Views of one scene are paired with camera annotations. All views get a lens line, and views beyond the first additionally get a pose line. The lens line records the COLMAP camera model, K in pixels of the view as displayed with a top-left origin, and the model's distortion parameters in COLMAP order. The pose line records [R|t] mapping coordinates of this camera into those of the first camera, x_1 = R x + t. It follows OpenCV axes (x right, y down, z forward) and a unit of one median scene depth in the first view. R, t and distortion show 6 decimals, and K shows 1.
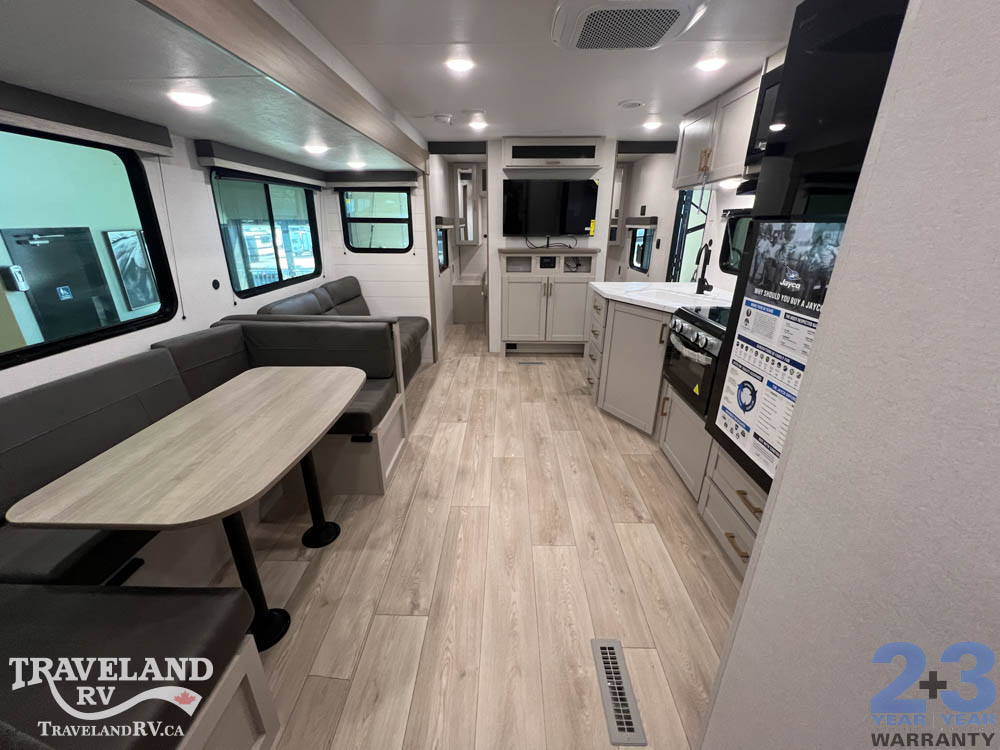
lens RADIAL K [[399.0, 0, 497.6], [0, 399.0, 373.0], [0, 0, 1]] dist [-0.002304, 0.000176]
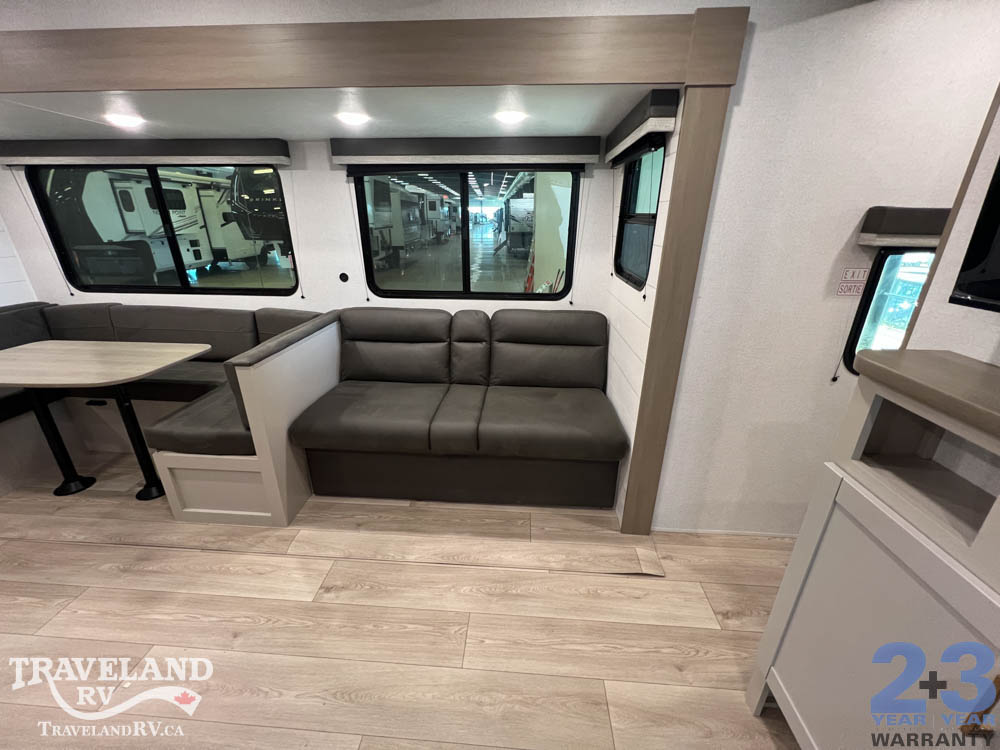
lens RADIAL K [[399.0, 0, 497.6], [0, 399.0, 373.0], [0, 0, 1]] dist [-0.002304, 0.000176]
pose [[-0.046818, 0.358992, -0.932166, 0.375862], [-0.357799, 0.865243, 0.351189, -0.523980], [0.932624, 0.349970, 0.087938, 1.375479]]
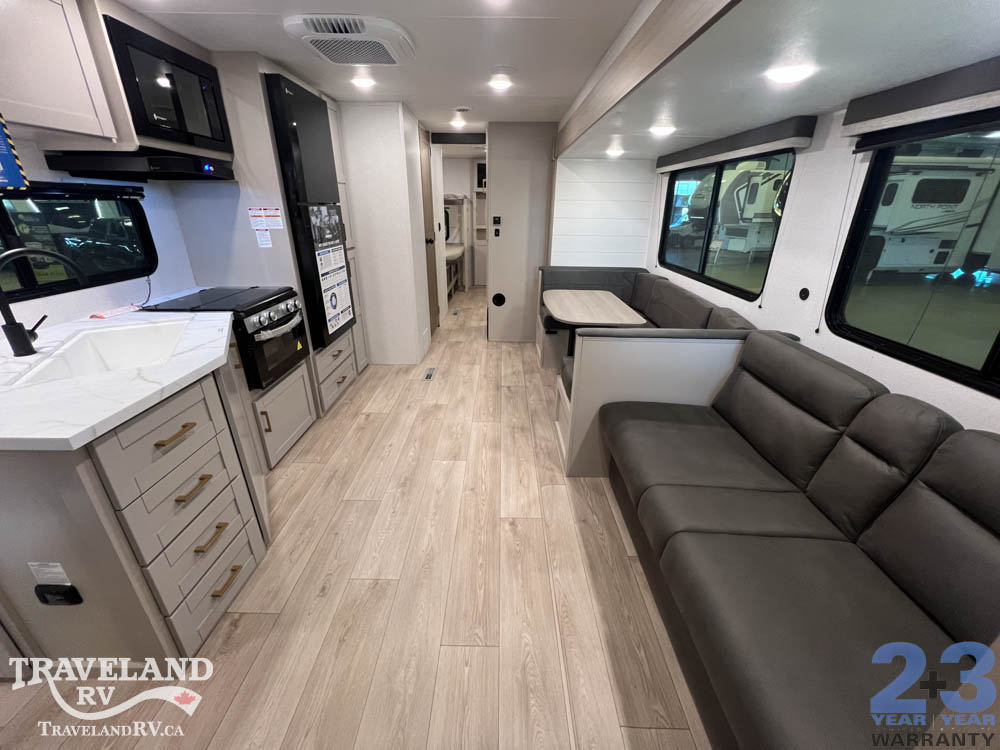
lens RADIAL K [[399.0, 0, 497.6], [0, 399.0, 373.0], [0, 0, 1]] dist [-0.002304, 0.000176]
pose [[-0.999840, -0.009326, -0.015260, -0.075767], [-0.017272, 0.724789, 0.688754, -0.645511], [0.004637, 0.688908, -0.724834, 1.678589]]
